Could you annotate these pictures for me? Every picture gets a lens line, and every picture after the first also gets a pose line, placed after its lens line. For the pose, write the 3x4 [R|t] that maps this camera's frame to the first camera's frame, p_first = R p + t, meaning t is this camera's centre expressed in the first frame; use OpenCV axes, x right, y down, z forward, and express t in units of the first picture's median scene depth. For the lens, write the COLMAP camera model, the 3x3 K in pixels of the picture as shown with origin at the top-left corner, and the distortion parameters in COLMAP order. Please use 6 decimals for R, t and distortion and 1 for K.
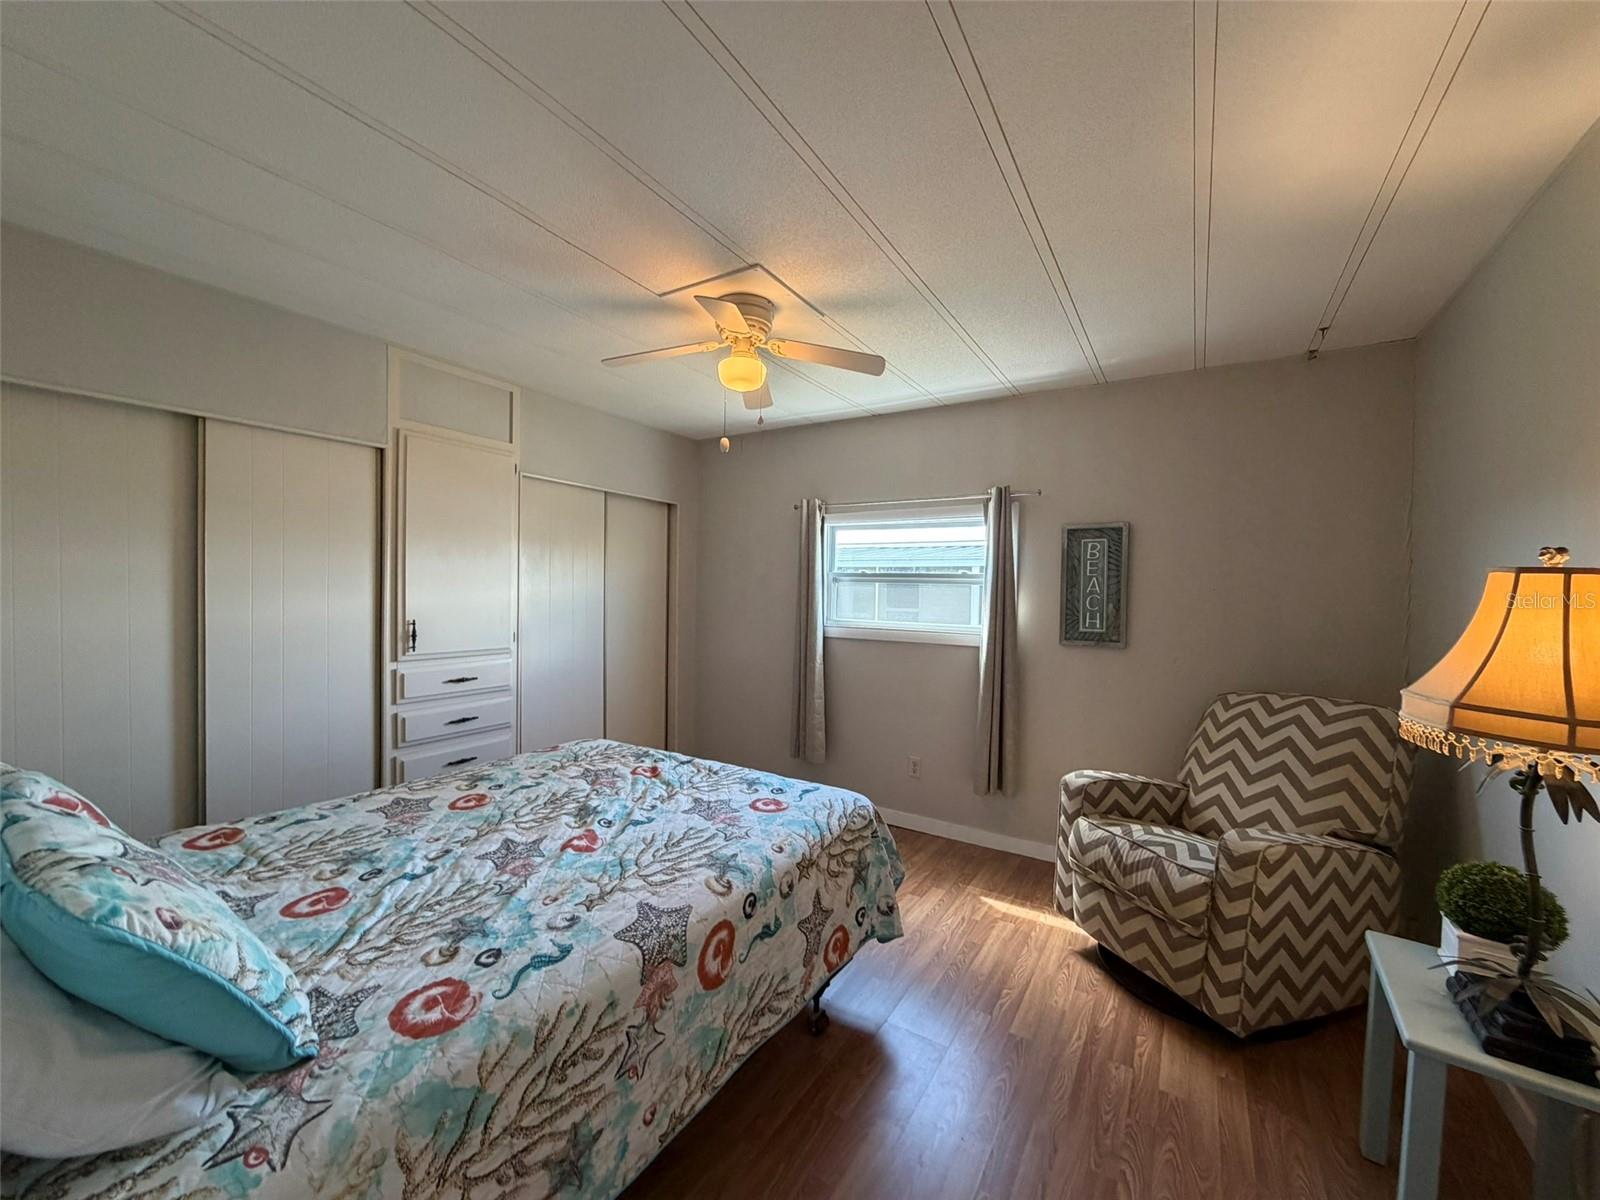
lens RADIAL K [[635.4, 0, 803.3], [0, 635.4, 602.8], [0, 0, 1]] dist [-0.000975, 0.000035]
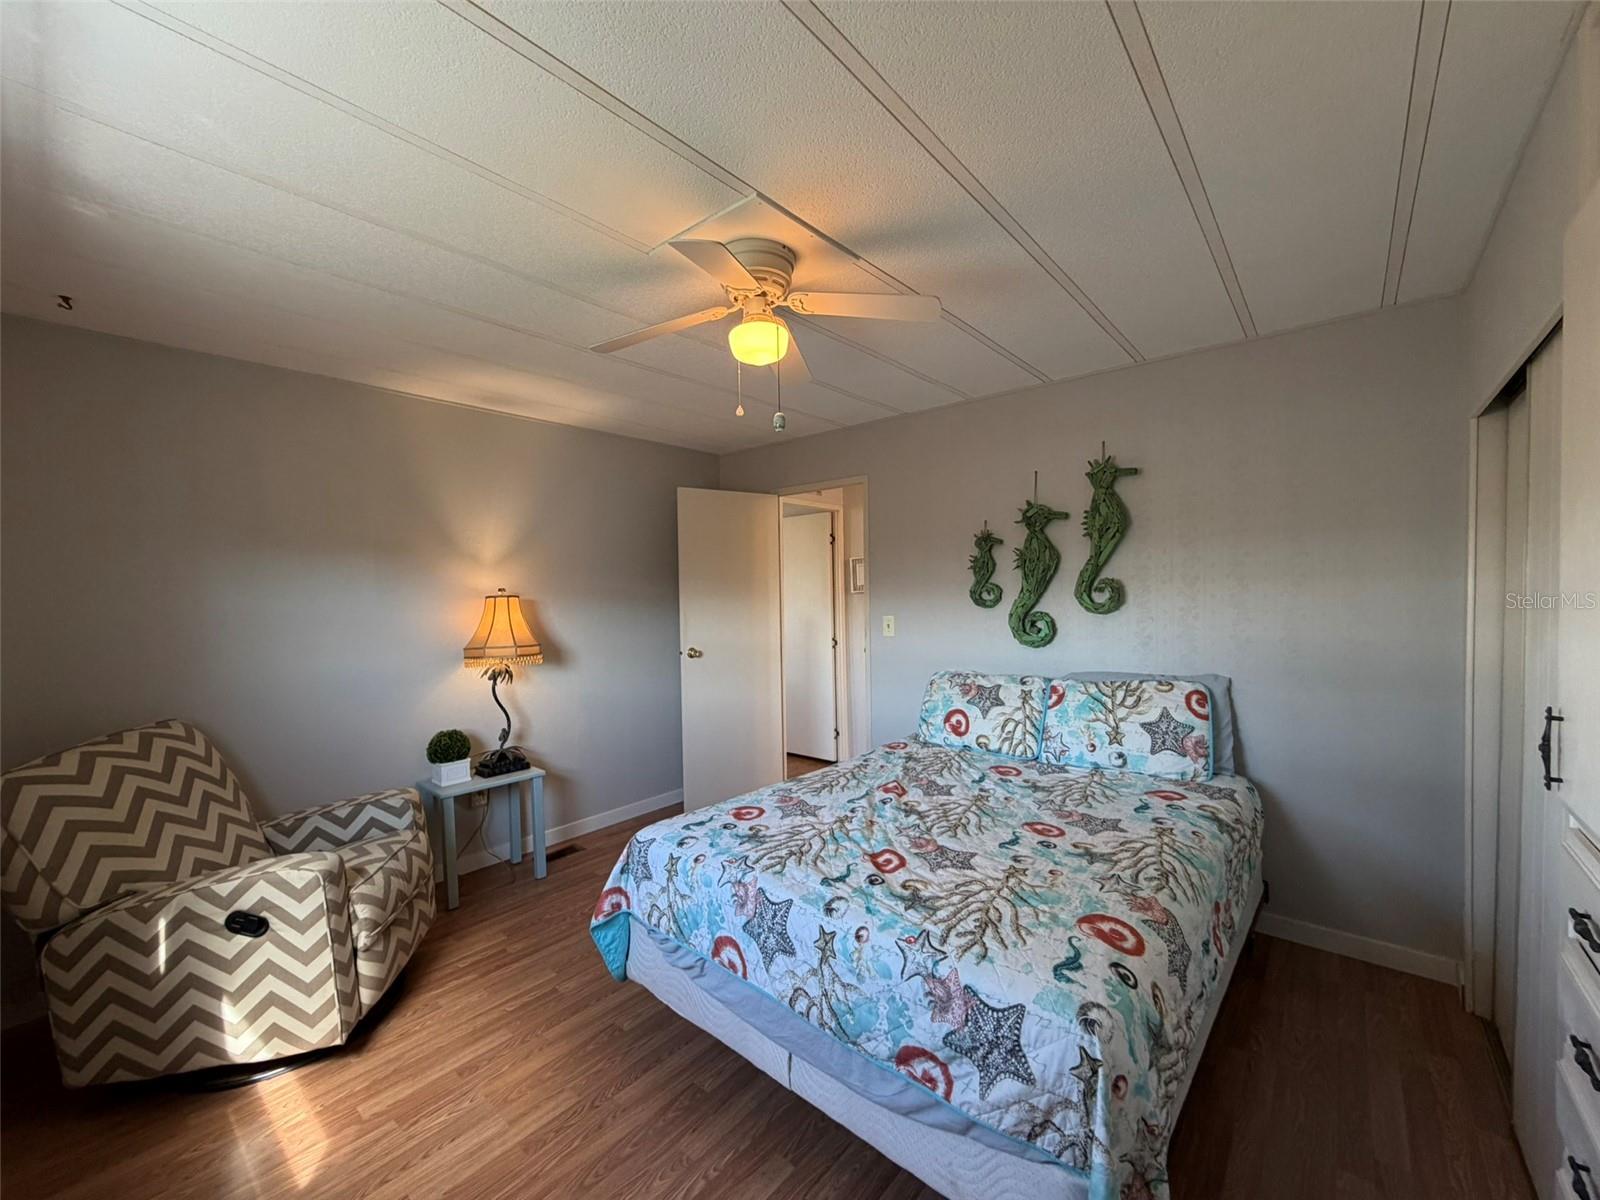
lens RADIAL K [[635.4, 0, 797.9], [0, 635.4, 601.6], [0, 0, 1]] dist [-0.000975, 0.000035]
pose [[-0.987693, -0.002402, 0.156389, -0.311155], [0.004343, 0.999075, 0.042775, -0.081860], [-0.156347, 0.042927, -0.986769, 2.062954]]
